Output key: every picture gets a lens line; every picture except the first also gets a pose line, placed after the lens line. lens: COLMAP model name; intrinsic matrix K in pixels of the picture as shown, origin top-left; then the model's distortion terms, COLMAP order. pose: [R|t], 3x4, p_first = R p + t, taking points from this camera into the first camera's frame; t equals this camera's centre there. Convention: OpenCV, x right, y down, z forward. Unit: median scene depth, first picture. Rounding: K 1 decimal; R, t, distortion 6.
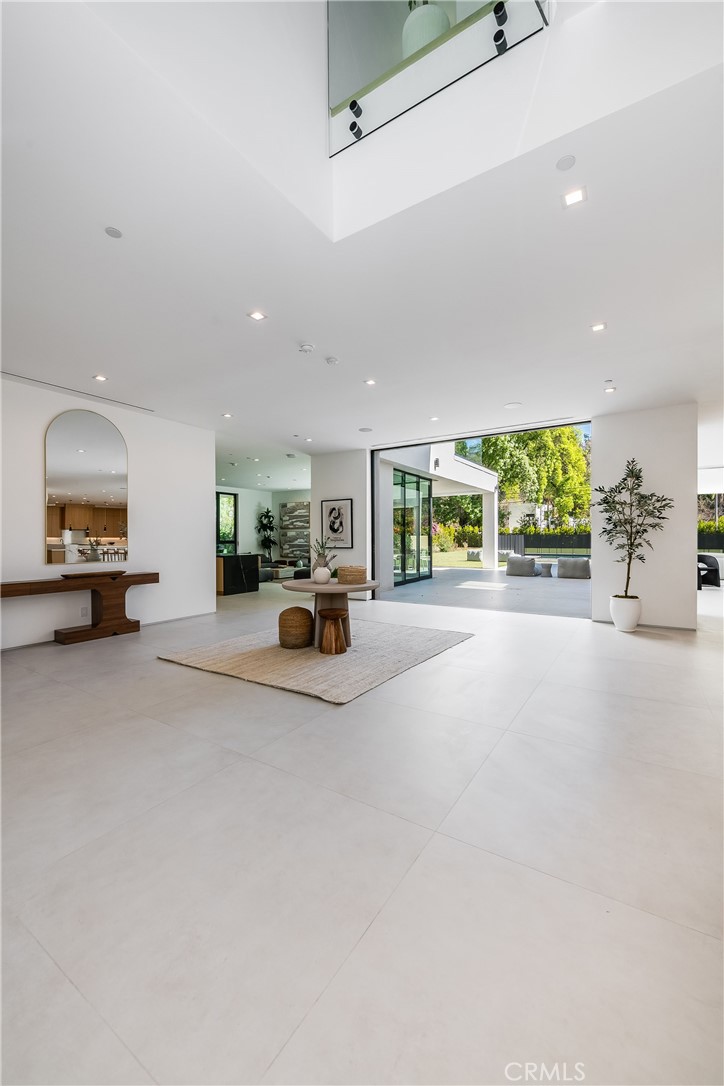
lens RADIAL K [[410.1, 0, 365.5], [0, 410.1, 541.5], [0, 0, 1]] dist [-0.000520, -0.000060]
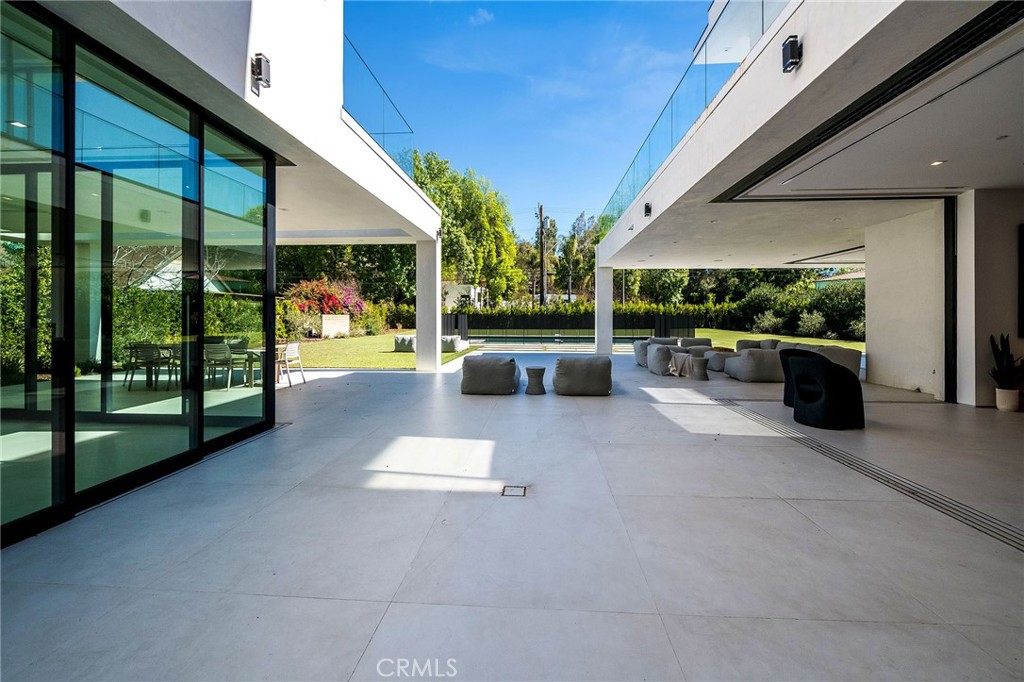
lens RADIAL K [[400.8, 0, 512.0], [0, 400.8, 316.6], [0, 0, 1]] dist [0.000288, -0.000022]
pose [[0.875287, 0.007326, 0.483547, 0.034135], [-0.001055, 0.999912, -0.013239, -0.000770], [-0.483602, 0.011078, 0.875218, 0.114888]]
